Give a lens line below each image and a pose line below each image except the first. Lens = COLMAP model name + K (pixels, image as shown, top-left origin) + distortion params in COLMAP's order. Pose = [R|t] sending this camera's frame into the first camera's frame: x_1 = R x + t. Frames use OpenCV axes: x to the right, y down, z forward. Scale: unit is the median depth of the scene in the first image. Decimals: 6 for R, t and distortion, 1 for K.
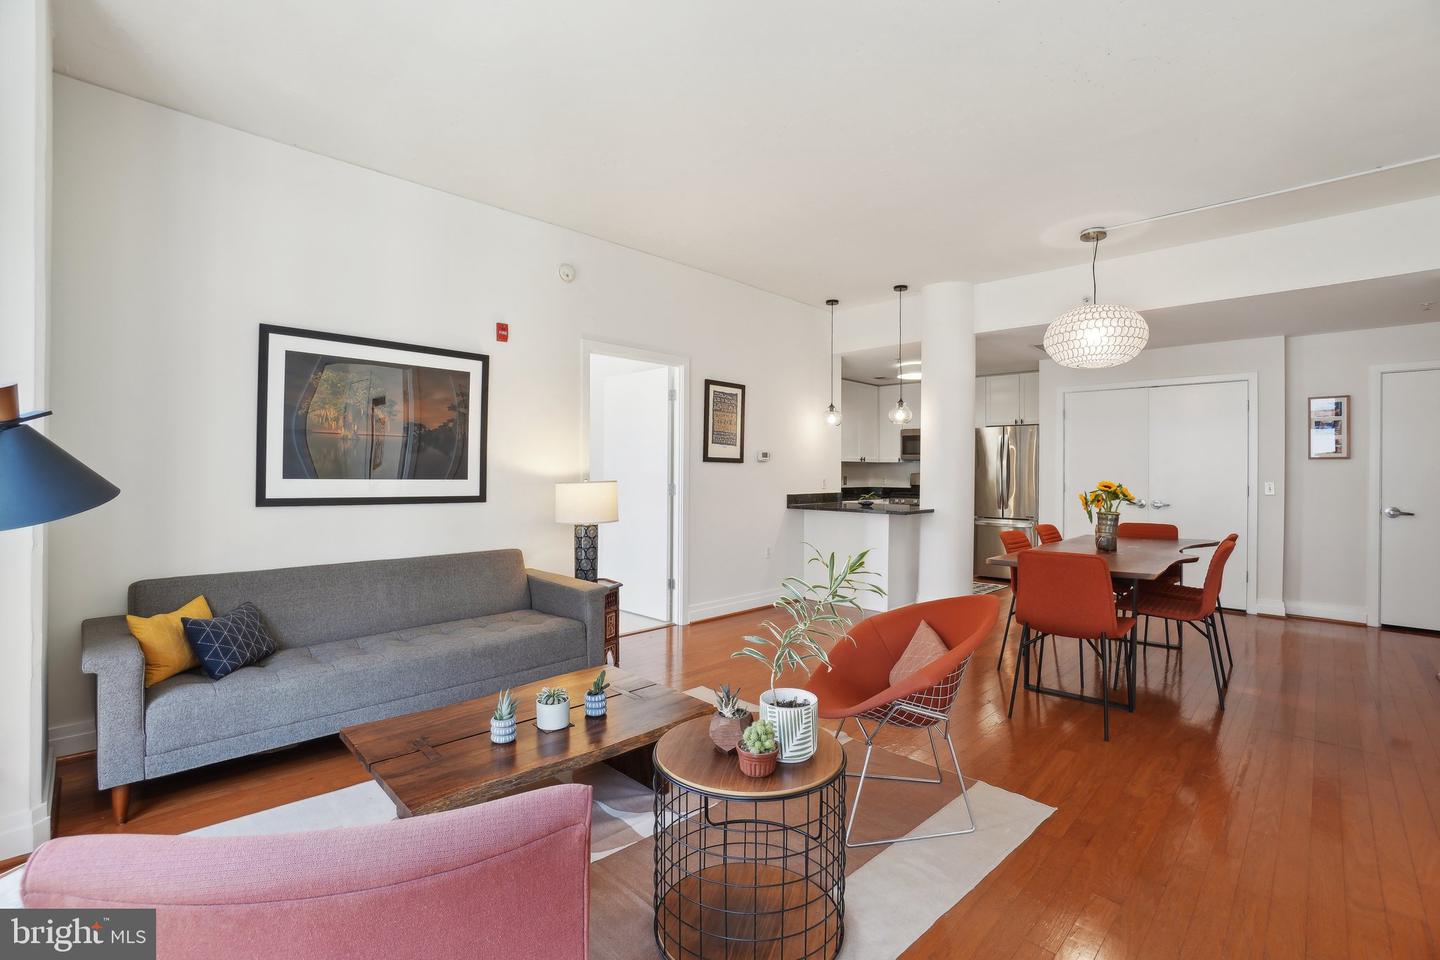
lens RADIAL K [[660.2, 0, 720.0], [0, 660.2, 467.0], [0, 0, 1]] dist [0.000282, 0.000172]
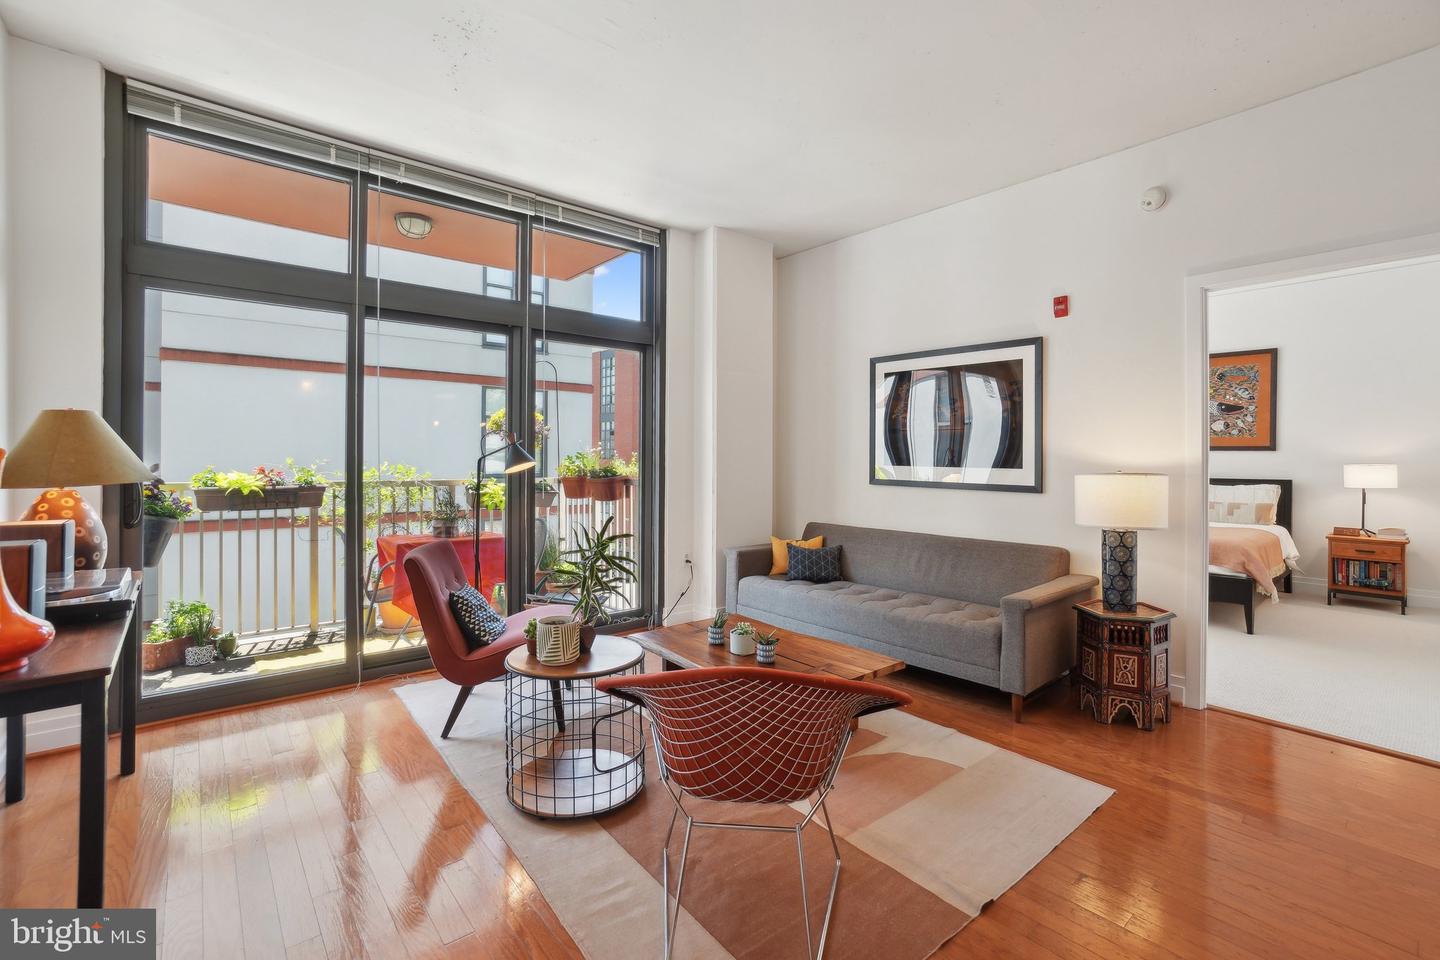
lens RADIAL K [[646.2, 0, 724.2], [0, 646.2, 460.9], [0, 0, 1]] dist [-0.046096, 0.023301]
pose [[-0.077430, -0.002854, -0.996994, 0.593977], [-0.001607, 0.999995, -0.002738, 0.010539], [0.996996, 0.001390, -0.077435, 0.628281]]
